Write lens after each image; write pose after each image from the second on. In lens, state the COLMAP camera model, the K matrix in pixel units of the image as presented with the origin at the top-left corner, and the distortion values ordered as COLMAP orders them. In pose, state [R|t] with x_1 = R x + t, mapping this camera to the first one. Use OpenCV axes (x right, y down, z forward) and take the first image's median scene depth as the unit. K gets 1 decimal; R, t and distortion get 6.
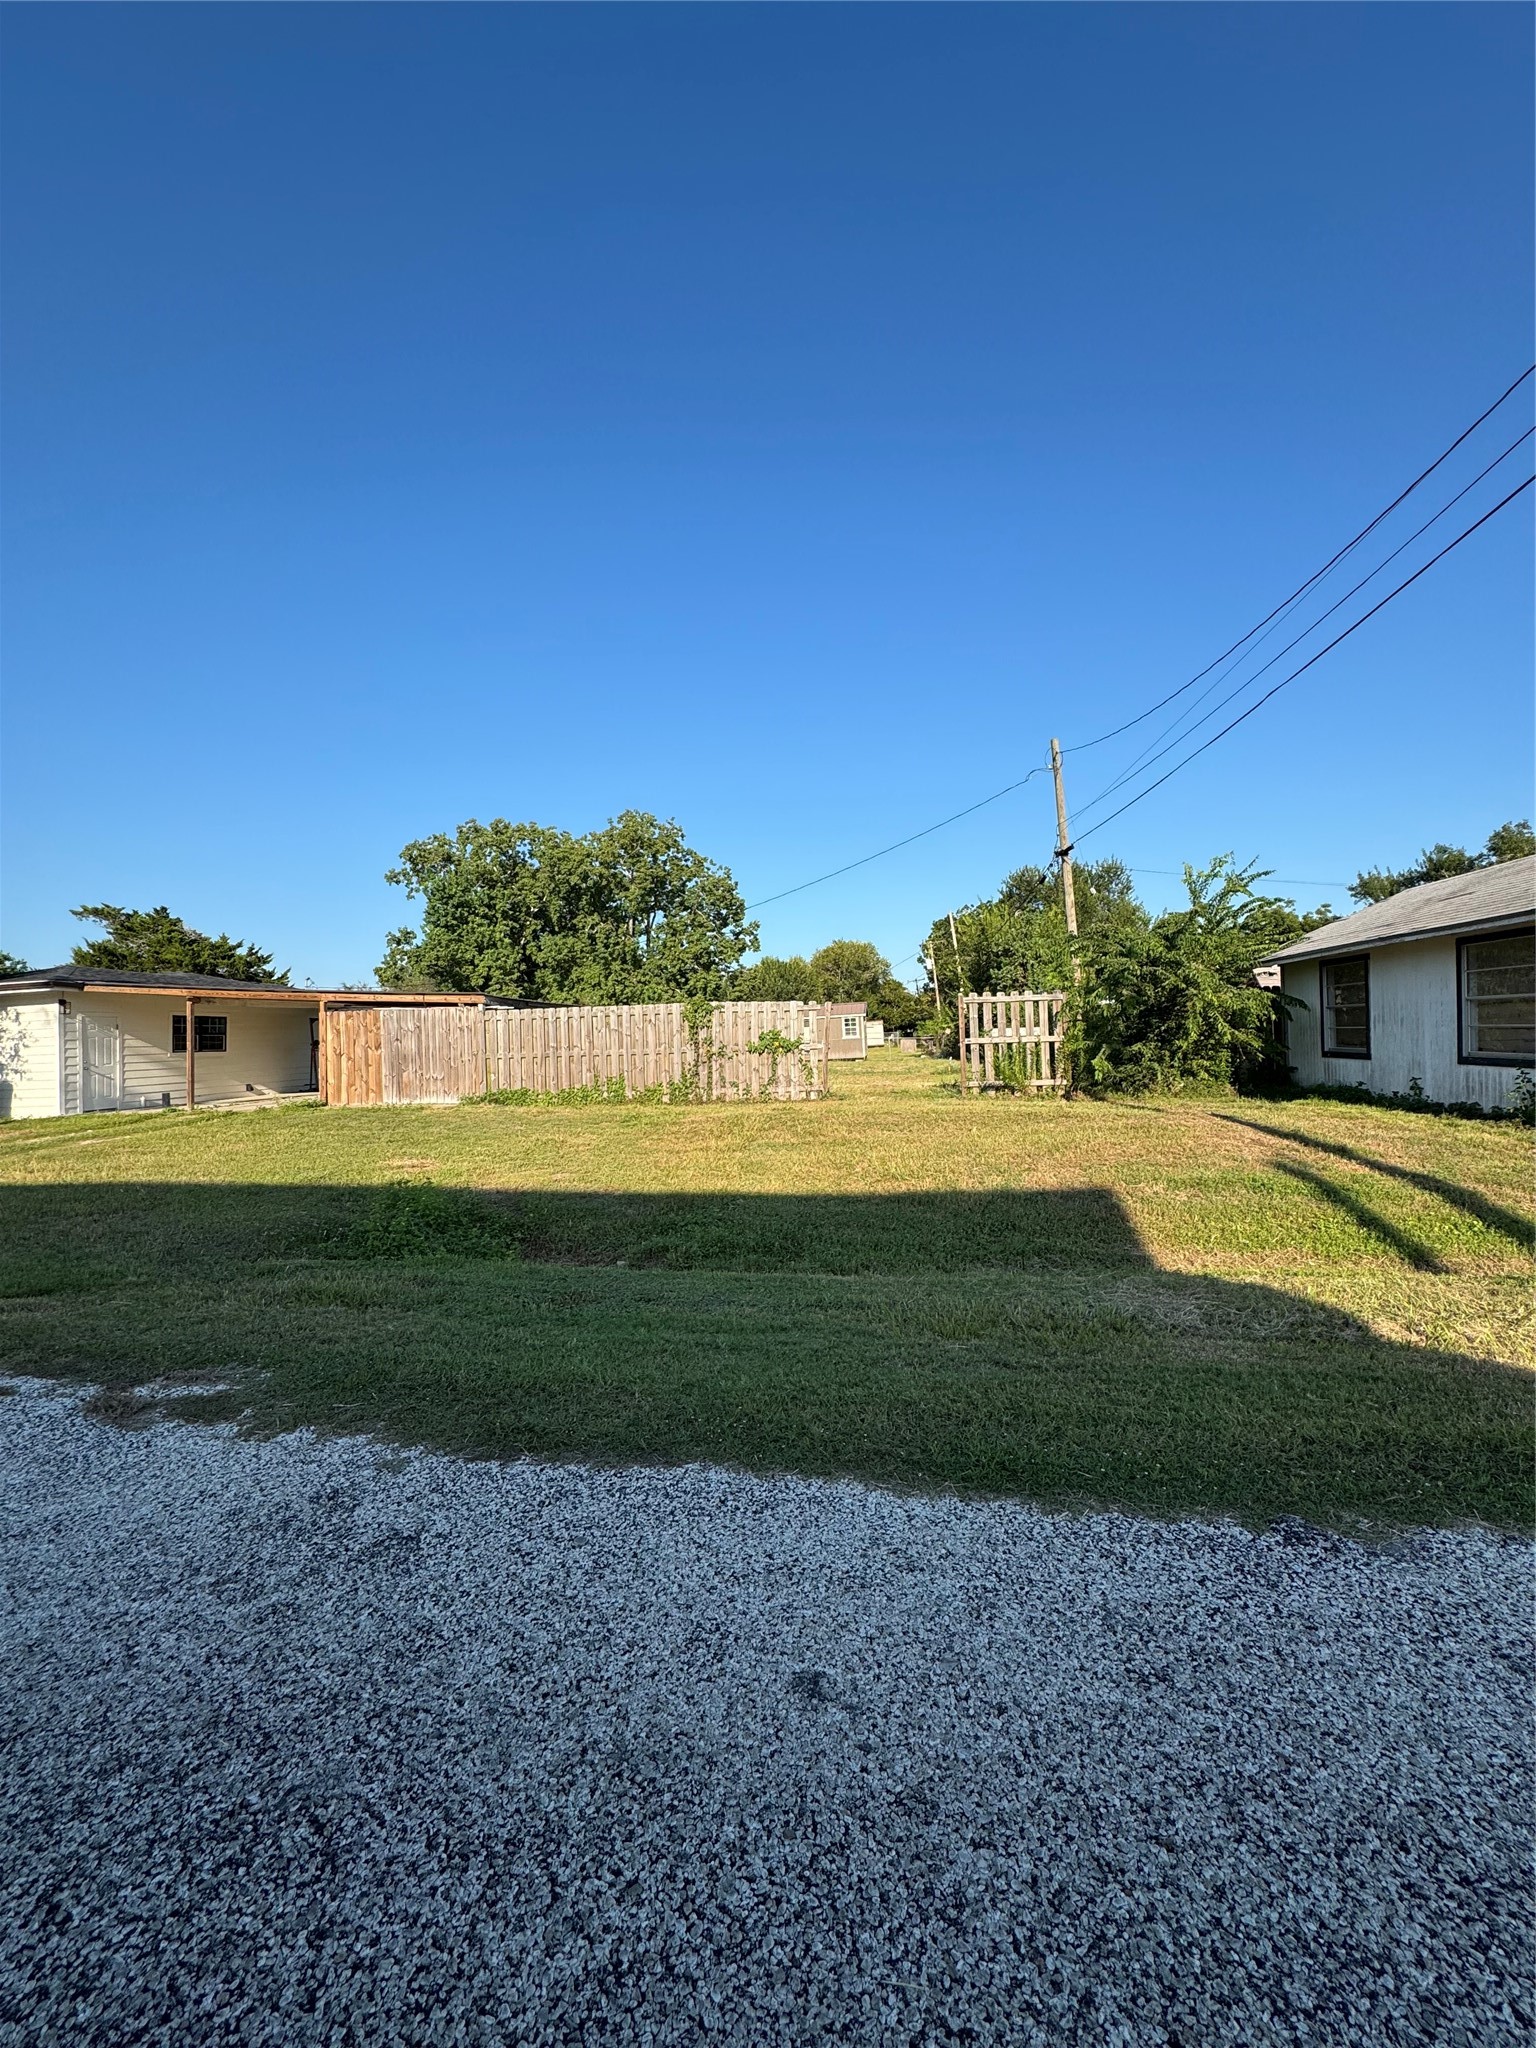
lens RADIAL K [[820.3, 0, 770.7], [0, 820.3, 1014.6], [0, 0, 1]] dist [-0.001917, 0.001063]
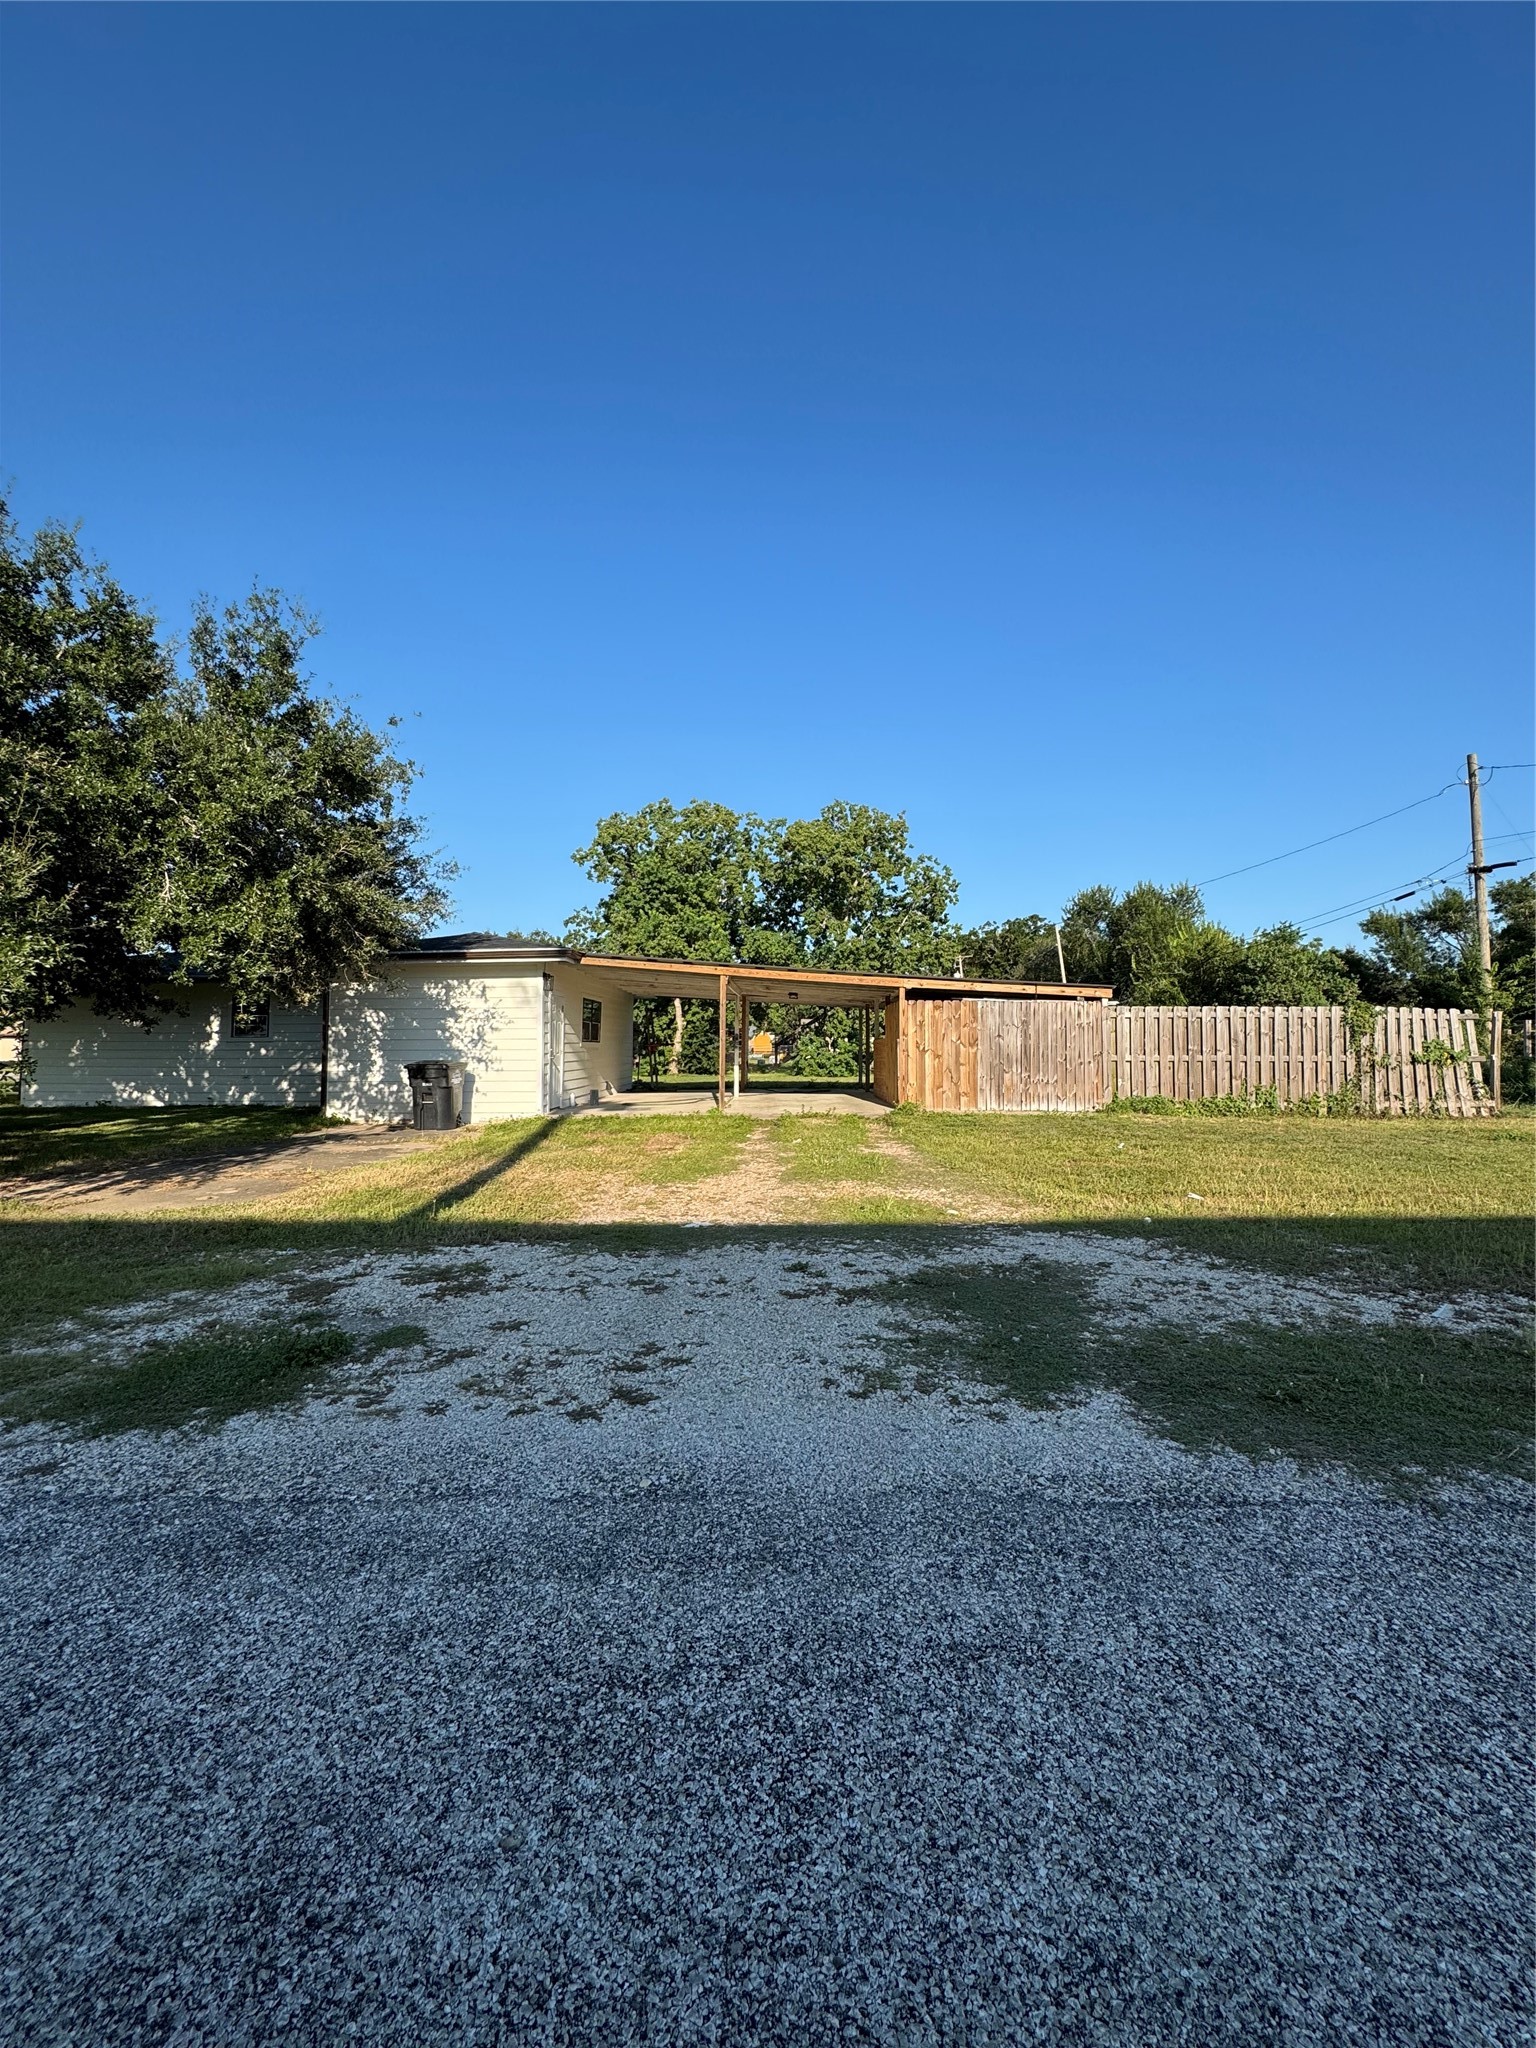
lens RADIAL K [[820.3, 0, 773.2], [0, 820.3, 1006.7], [0, 0, 1]] dist [-0.001917, 0.001063]
pose [[0.991384, 0.038038, 0.125340, -0.791130], [-0.035043, 0.999047, -0.026015, 0.030260], [-0.126210, 0.021399, 0.991773, 0.172565]]
